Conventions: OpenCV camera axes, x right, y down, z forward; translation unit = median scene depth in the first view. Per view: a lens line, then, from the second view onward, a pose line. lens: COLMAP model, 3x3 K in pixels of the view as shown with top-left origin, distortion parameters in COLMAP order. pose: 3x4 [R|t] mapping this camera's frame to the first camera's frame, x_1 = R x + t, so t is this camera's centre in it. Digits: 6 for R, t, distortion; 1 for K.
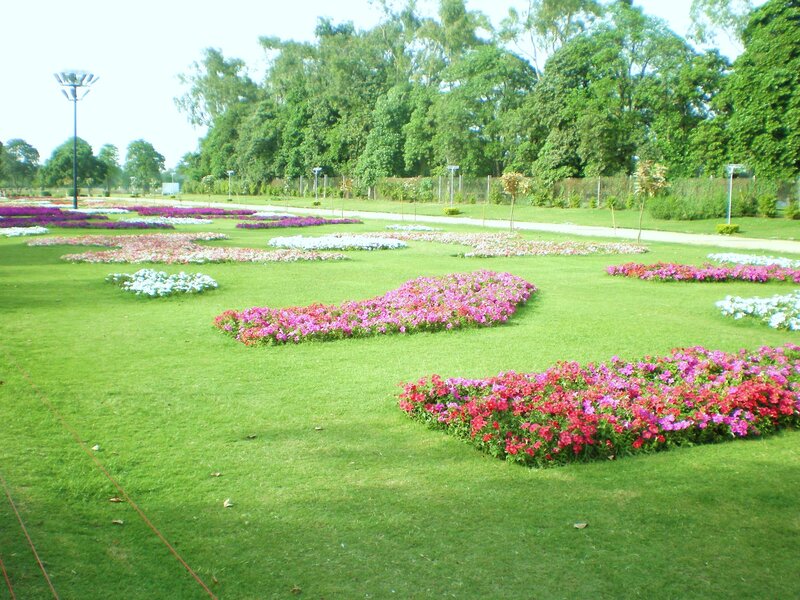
lens RADIAL K [[914.6, 0, 400.2], [0, 914.6, 299.6], [0, 0, 1]] dist [-0.082208, 0.000000]
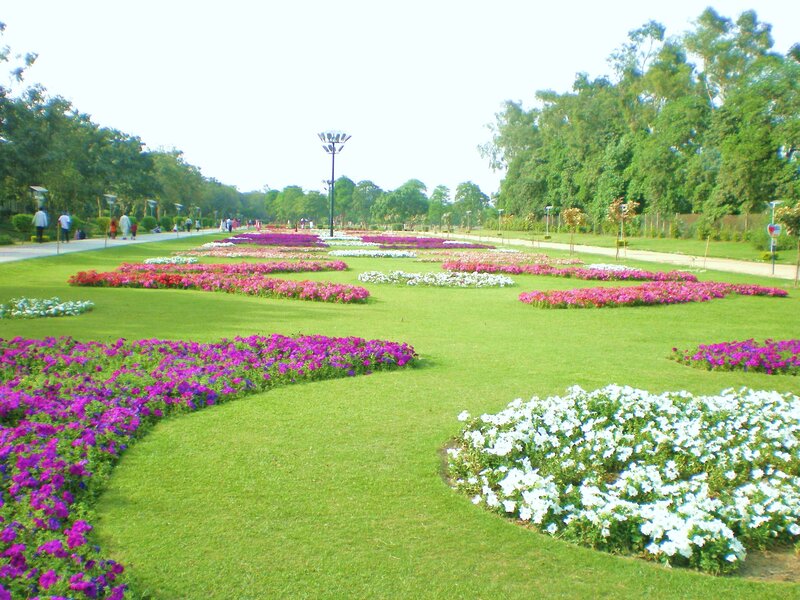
lens RADIAL K [[914.6, 0, 399.9], [0, 914.6, 299.0], [0, 0, 1]] dist [-0.082208, 0.000000]
pose [[0.916286, 0.038540, -0.398665, 0.167388], [-0.056322, 0.997868, -0.032981, 0.017330], [0.396544, 0.052674, 0.916503, -0.102623]]
